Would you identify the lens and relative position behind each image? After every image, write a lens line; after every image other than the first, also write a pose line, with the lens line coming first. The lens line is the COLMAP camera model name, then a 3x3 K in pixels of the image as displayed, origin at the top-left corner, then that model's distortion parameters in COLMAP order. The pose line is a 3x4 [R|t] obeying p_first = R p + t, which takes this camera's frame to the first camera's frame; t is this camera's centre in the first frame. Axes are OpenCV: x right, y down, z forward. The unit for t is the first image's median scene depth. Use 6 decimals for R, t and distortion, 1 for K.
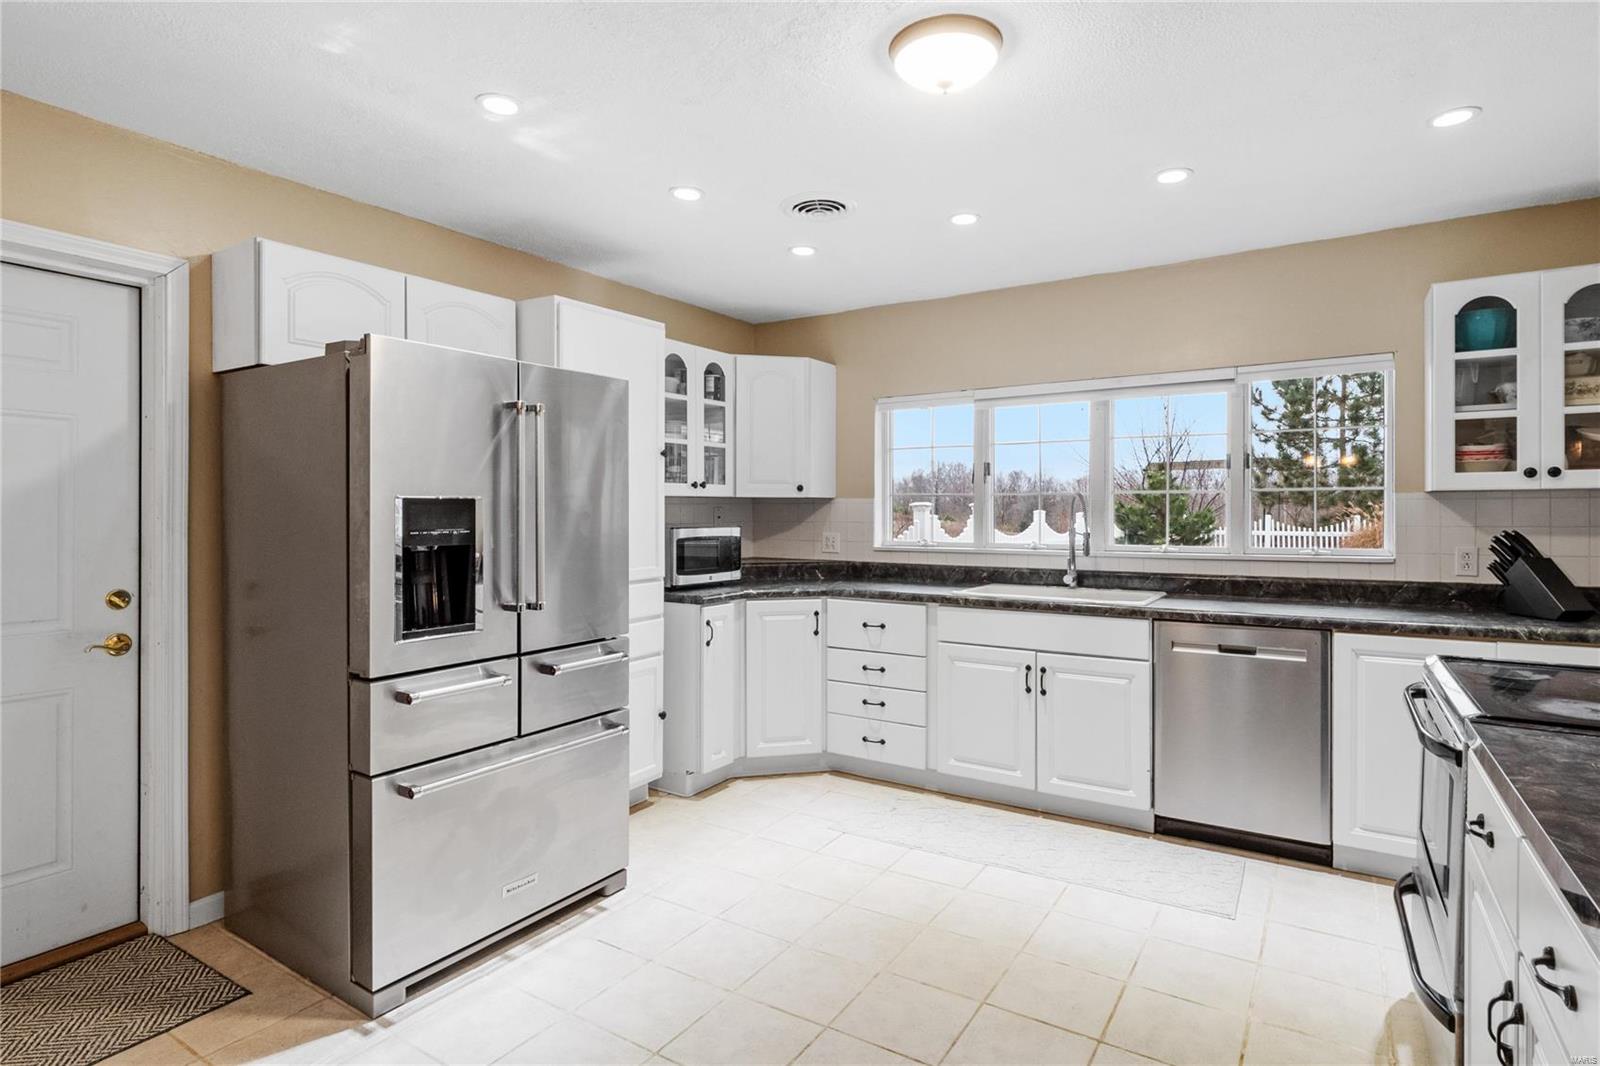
lens RADIAL K [[822.0, 0, 810.2], [0, 822.0, 522.9], [0, 0, 1]] dist [-0.002023, -0.001372]
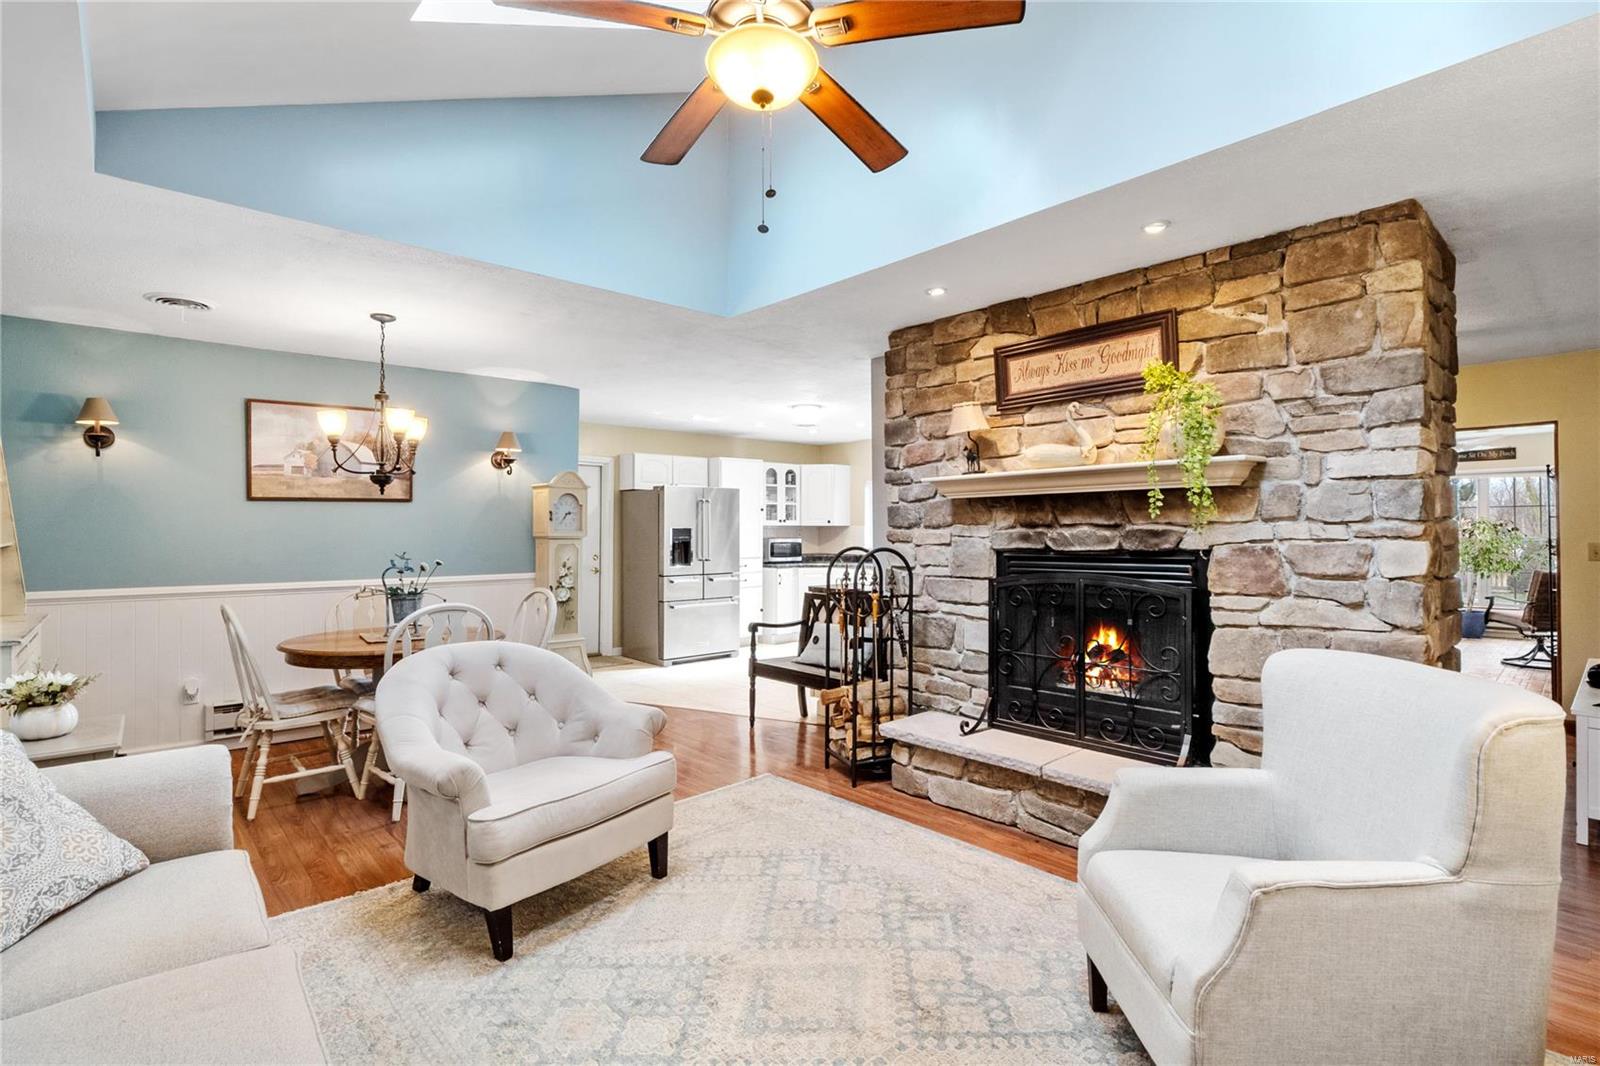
lens RADIAL K [[758.6, 0, 825.6], [0, 758.6, 526.7], [0, 0, 1]] dist [-0.003450, -0.000636]
pose [[0.970607, -0.003218, -0.240648, 0.616717], [-0.001872, 0.999779, -0.020920, 0.020328], [0.240662, 0.020756, 0.970387, -1.330965]]
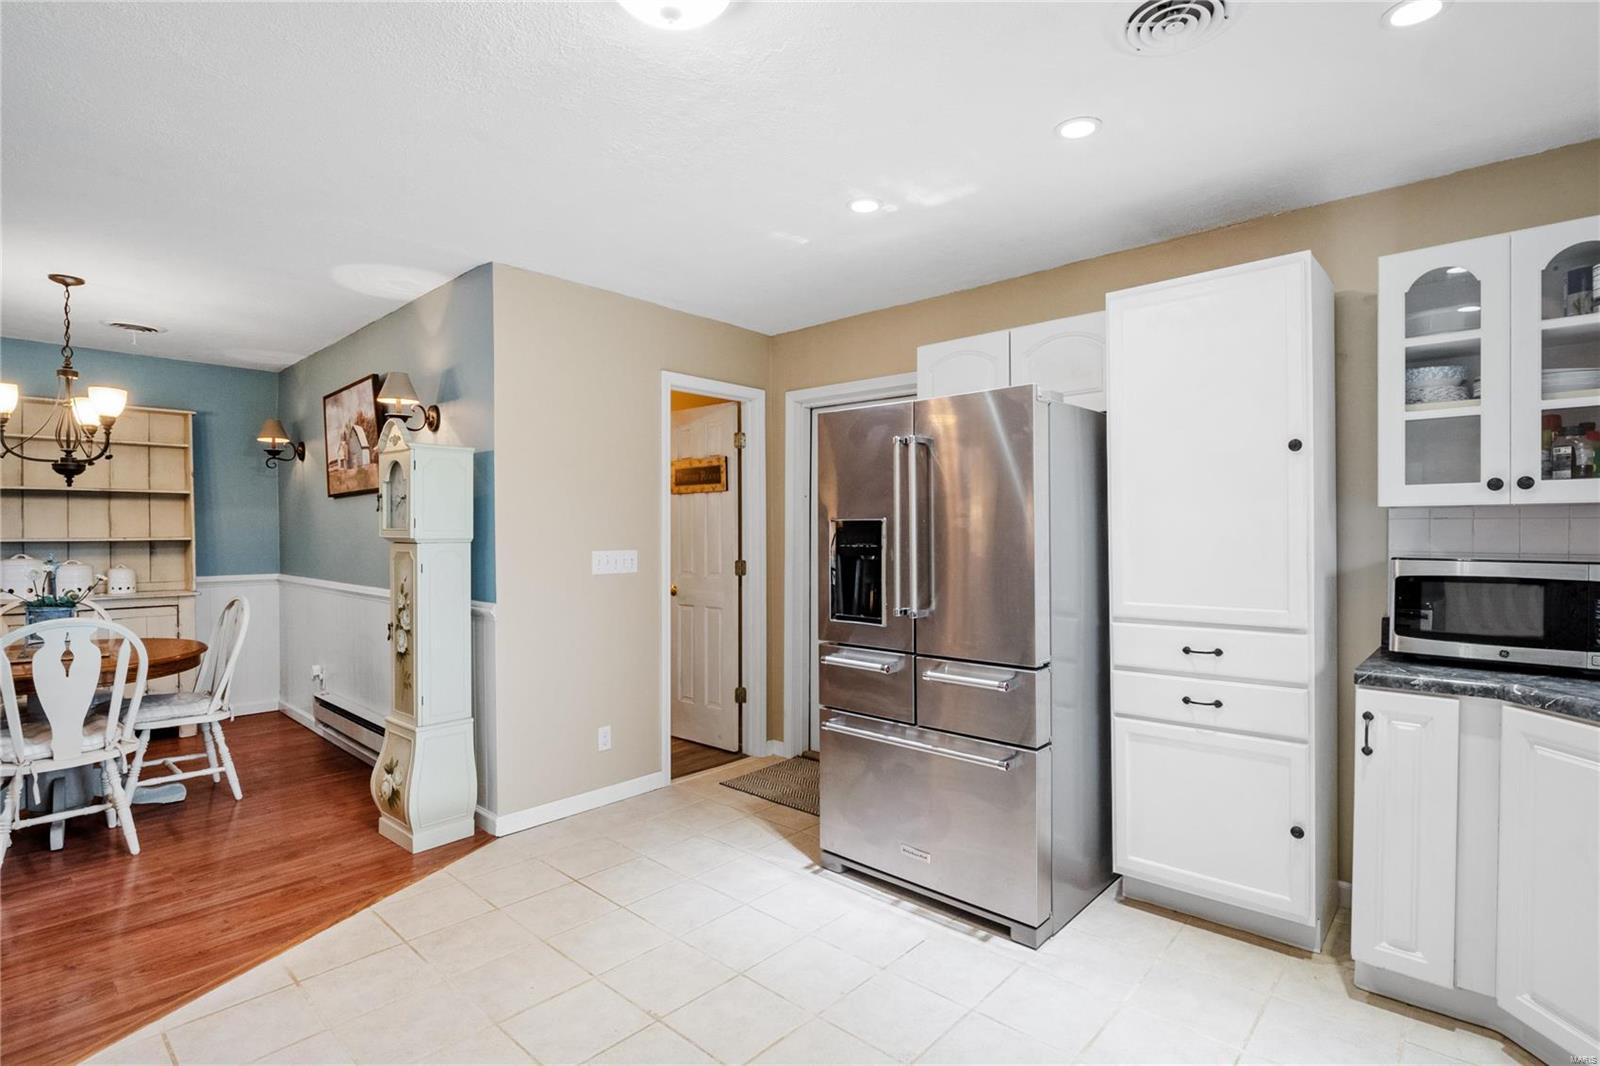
lens RADIAL K [[779.1, 0, 825.6], [0, 779.1, 543.4], [0, 0, 1]] dist [0.000200, -0.000243]
pose [[-0.152121, 0.015638, -0.988238, 0.536919], [-0.014654, 0.999729, 0.018075, -0.009481], [0.988253, 0.017231, -0.151851, 0.746873]]
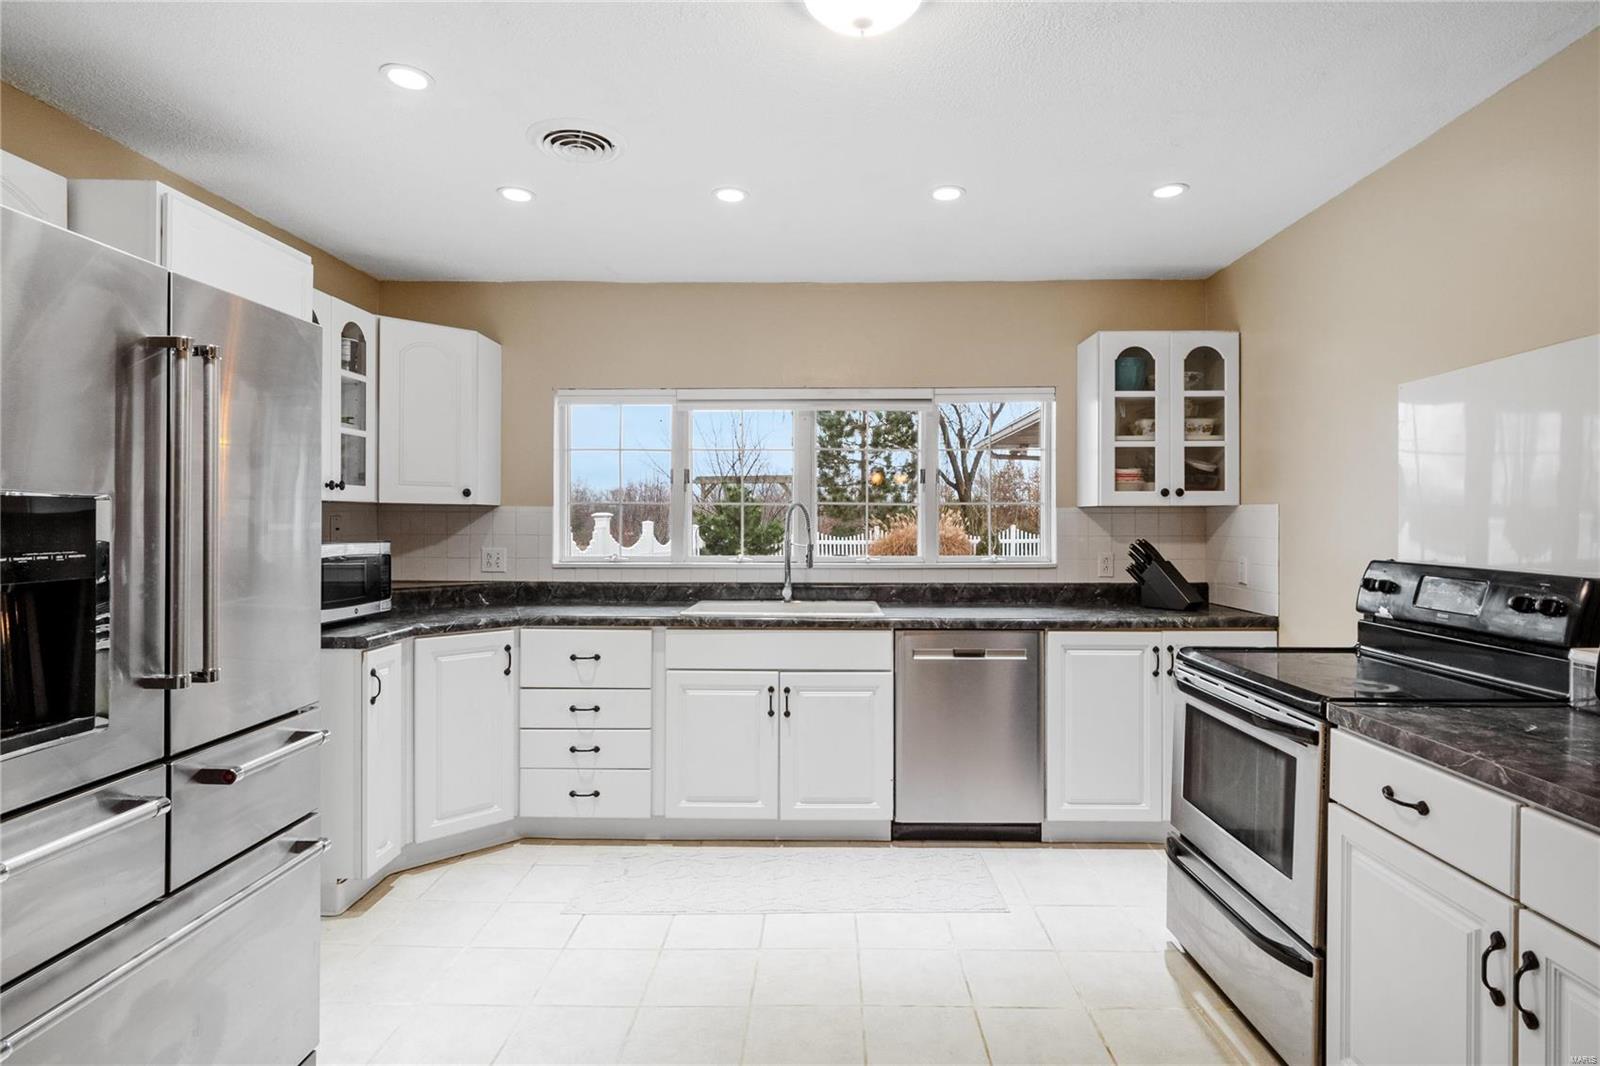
lens RADIAL K [[834.1, 0, 810.9], [0, 834.1, 530.8], [0, 0, 1]] dist [0.002171, -0.001334]
pose [[0.852319, -0.002403, 0.523017, -0.193698], [0.004351, 0.999987, -0.002496, -0.002067], [-0.523004, 0.004403, 0.852319, 0.166428]]
